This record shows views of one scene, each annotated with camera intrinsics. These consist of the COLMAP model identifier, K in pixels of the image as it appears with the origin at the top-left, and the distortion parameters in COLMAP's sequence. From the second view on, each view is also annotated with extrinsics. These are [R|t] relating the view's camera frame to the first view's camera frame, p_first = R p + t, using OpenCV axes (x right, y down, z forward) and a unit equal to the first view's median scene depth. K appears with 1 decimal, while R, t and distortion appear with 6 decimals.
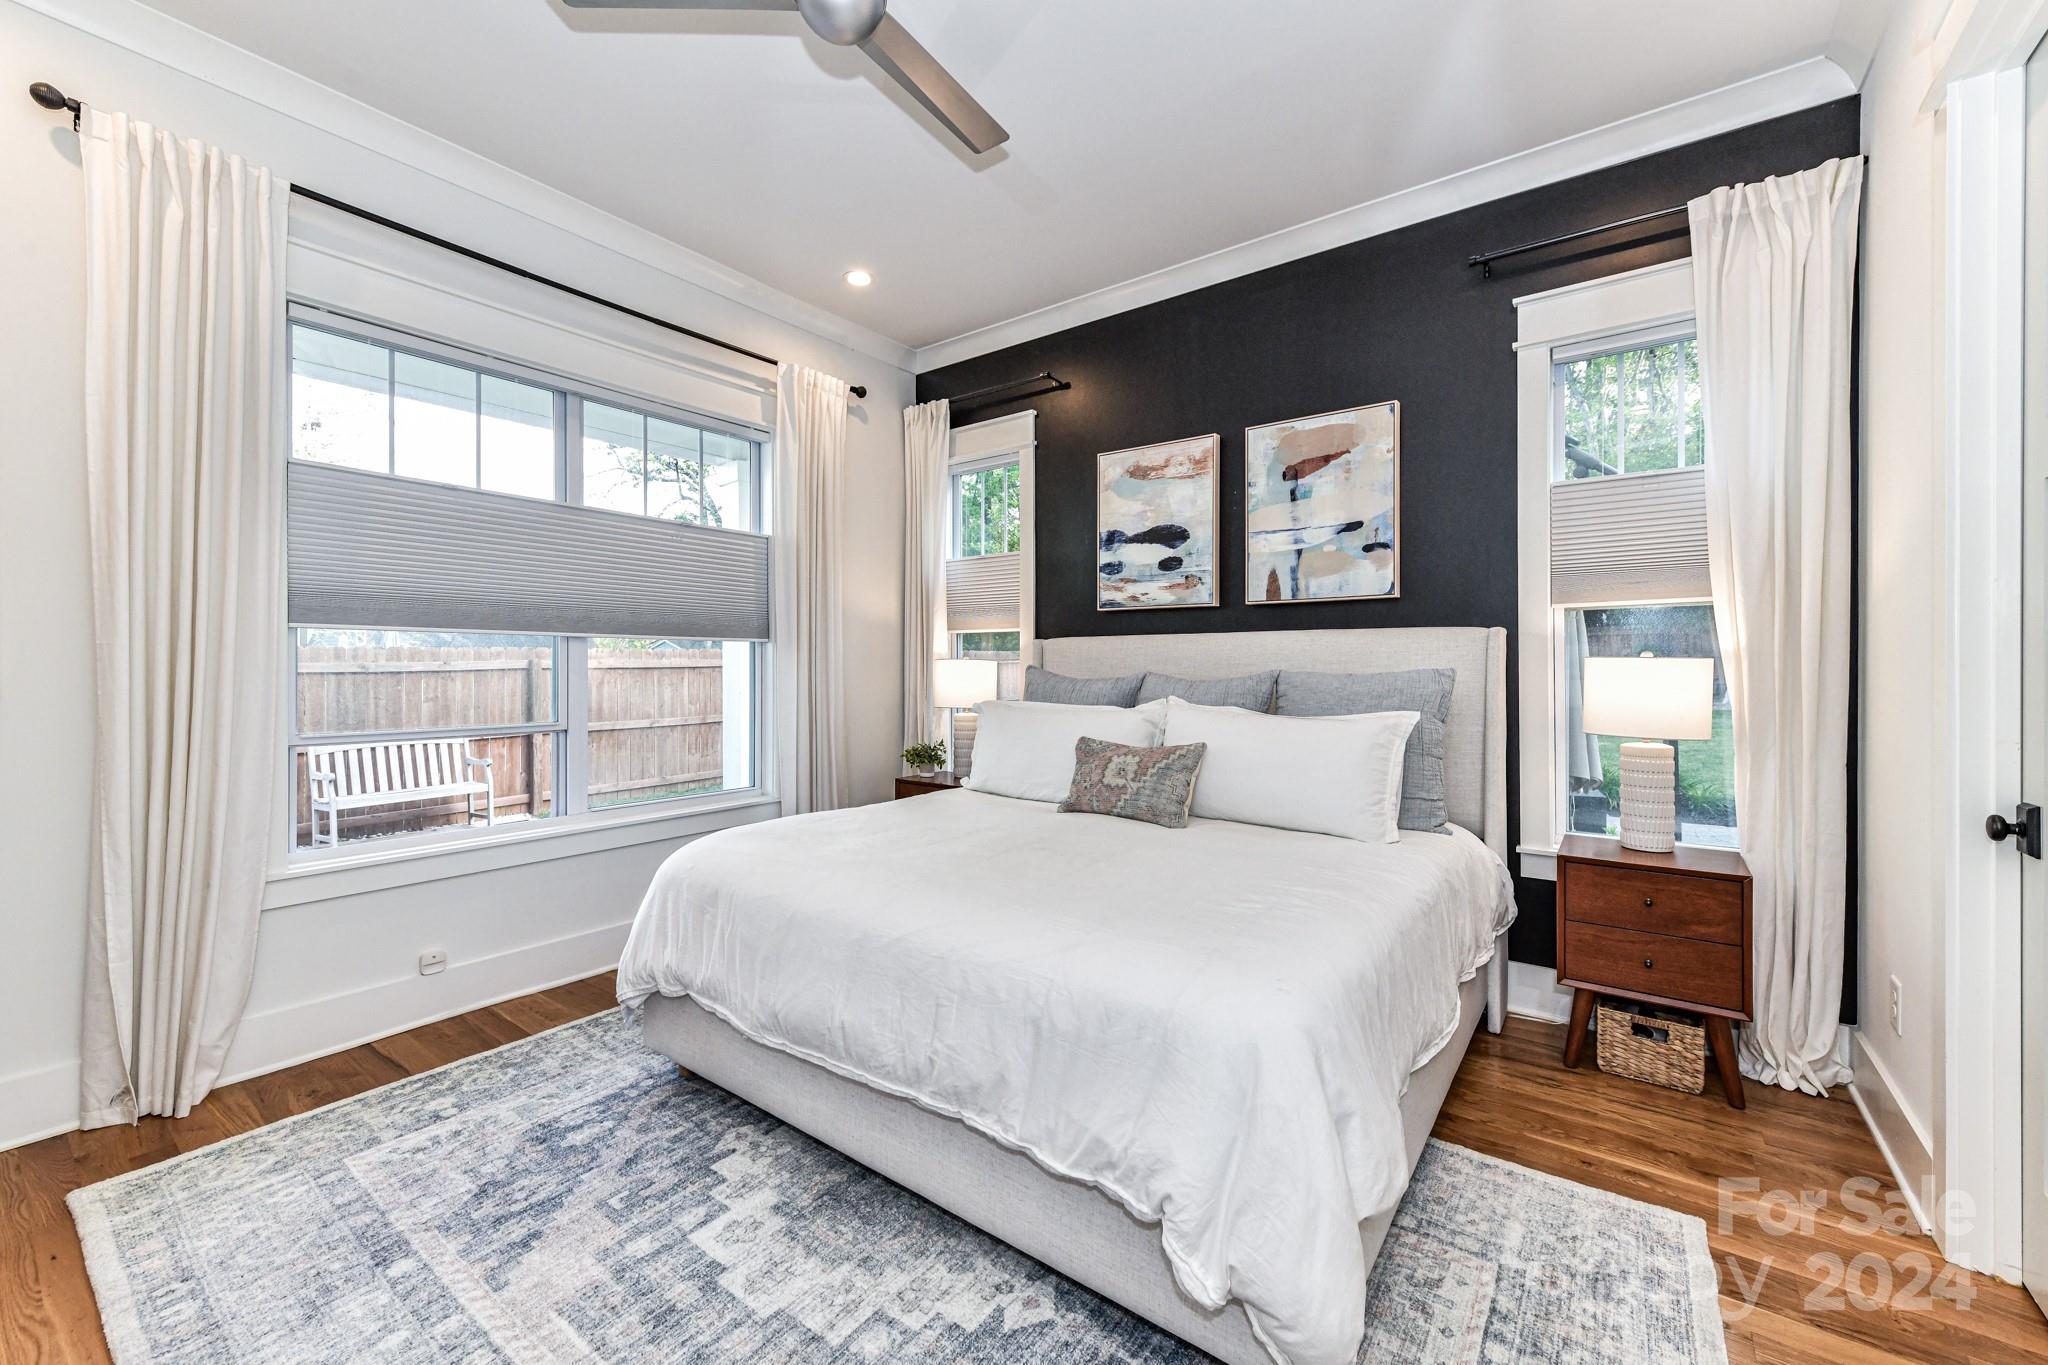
lens RADIAL K [[809.7, 0, 1022.2], [0, 809.7, 664.9], [0, 0, 1]] dist [-0.001881, -0.000049]
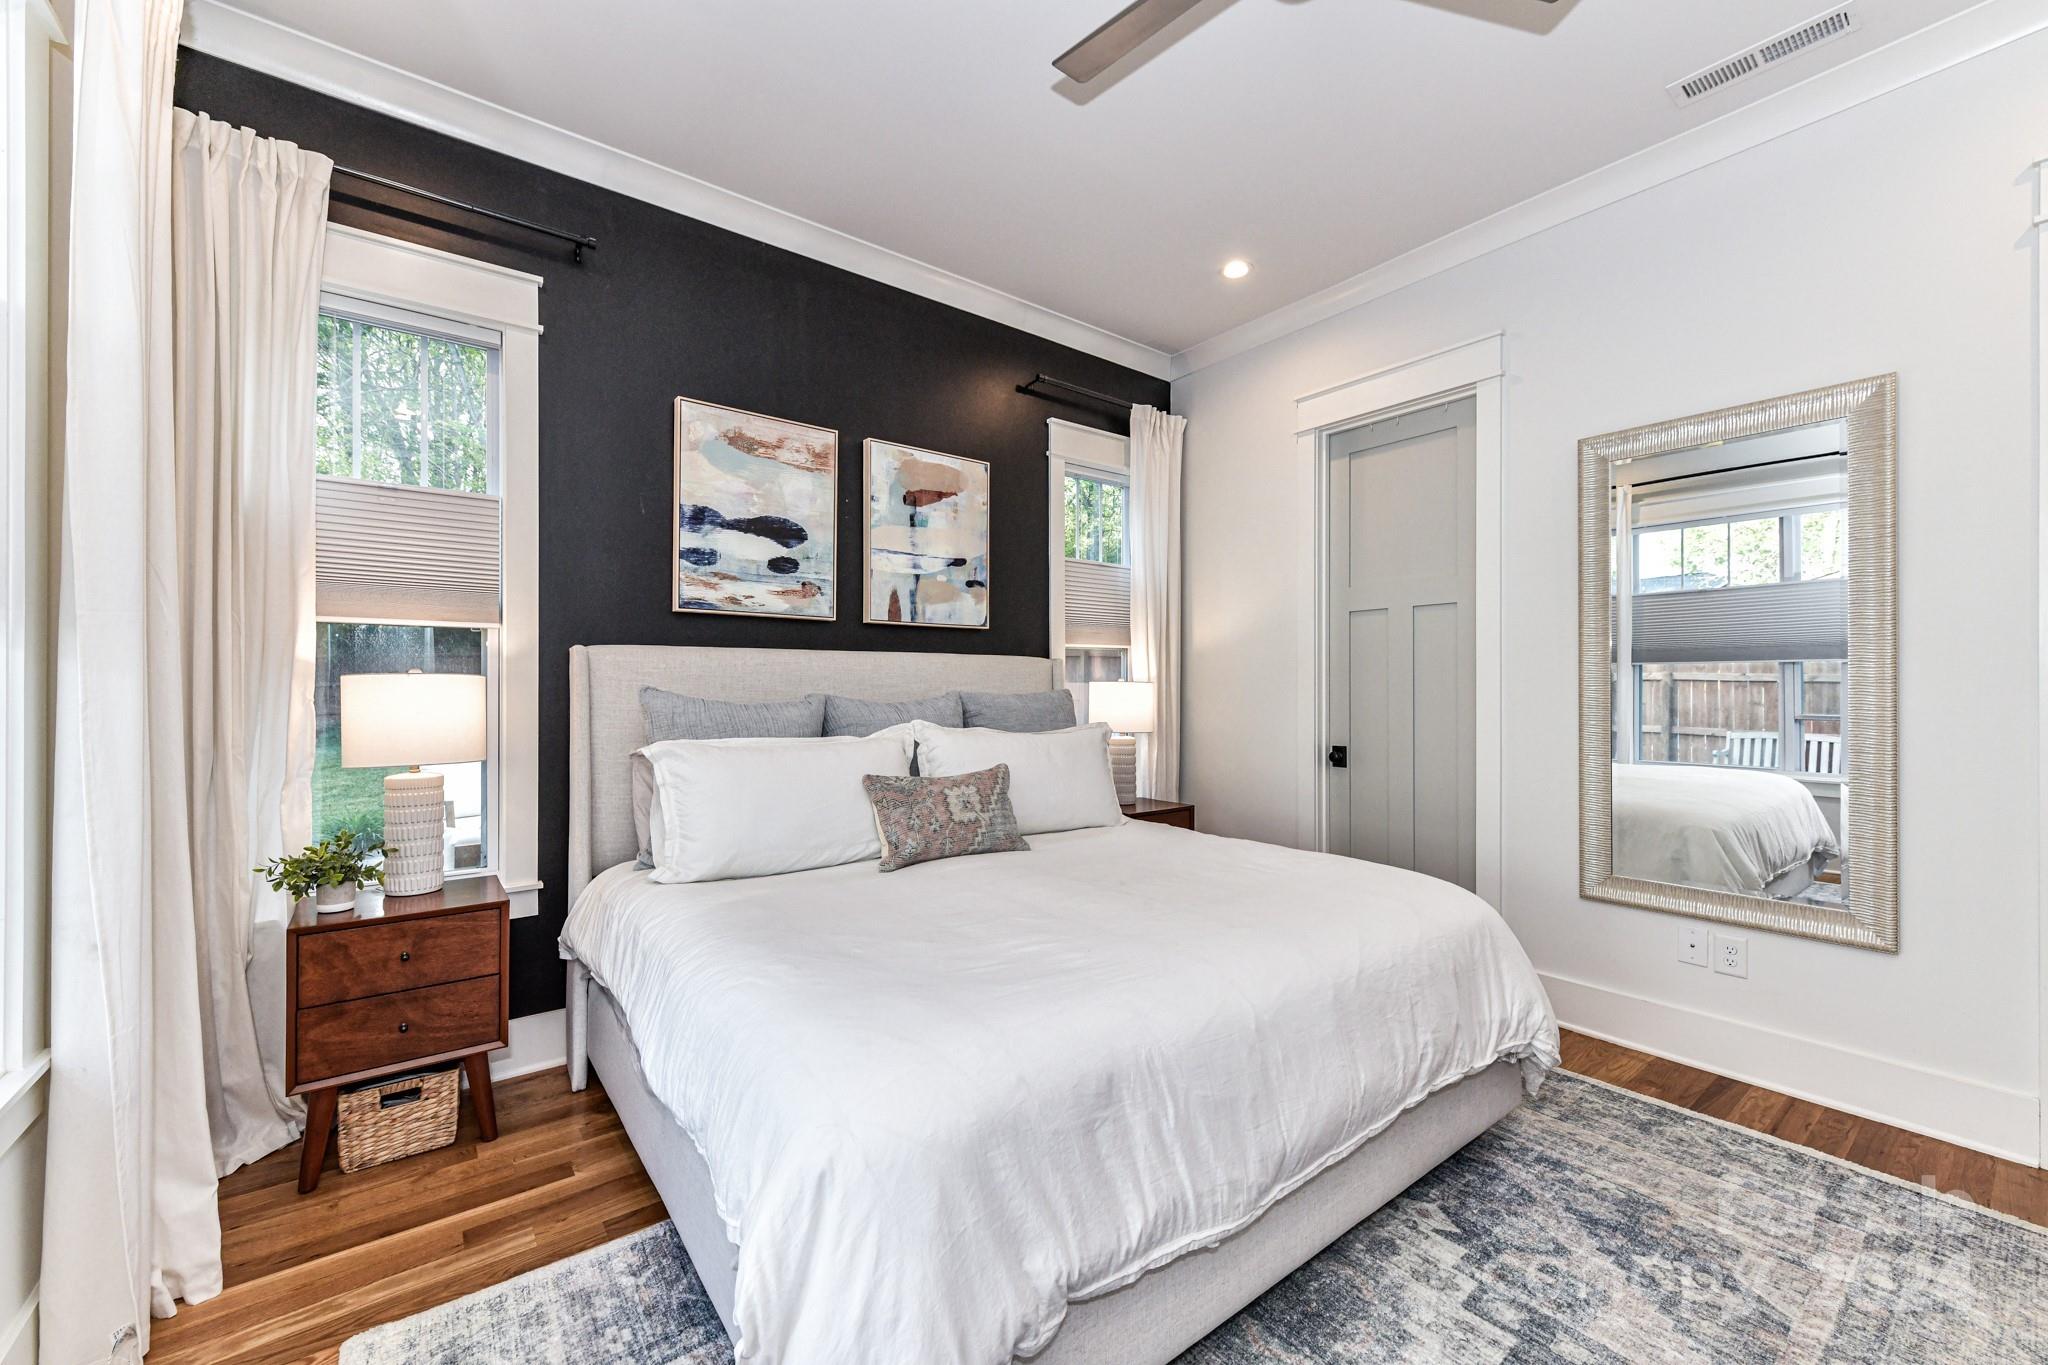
lens RADIAL K [[815.5, 0, 1024.0], [0, 815.5, 682.5], [0, 0, 1]] dist [0.001473, -0.000319]
pose [[0.256705, 0.004833, 0.966478, -0.610605], [-0.004399, 0.999983, -0.003832, -0.001024], [-0.966480, -0.003267, 0.256722, 0.580504]]
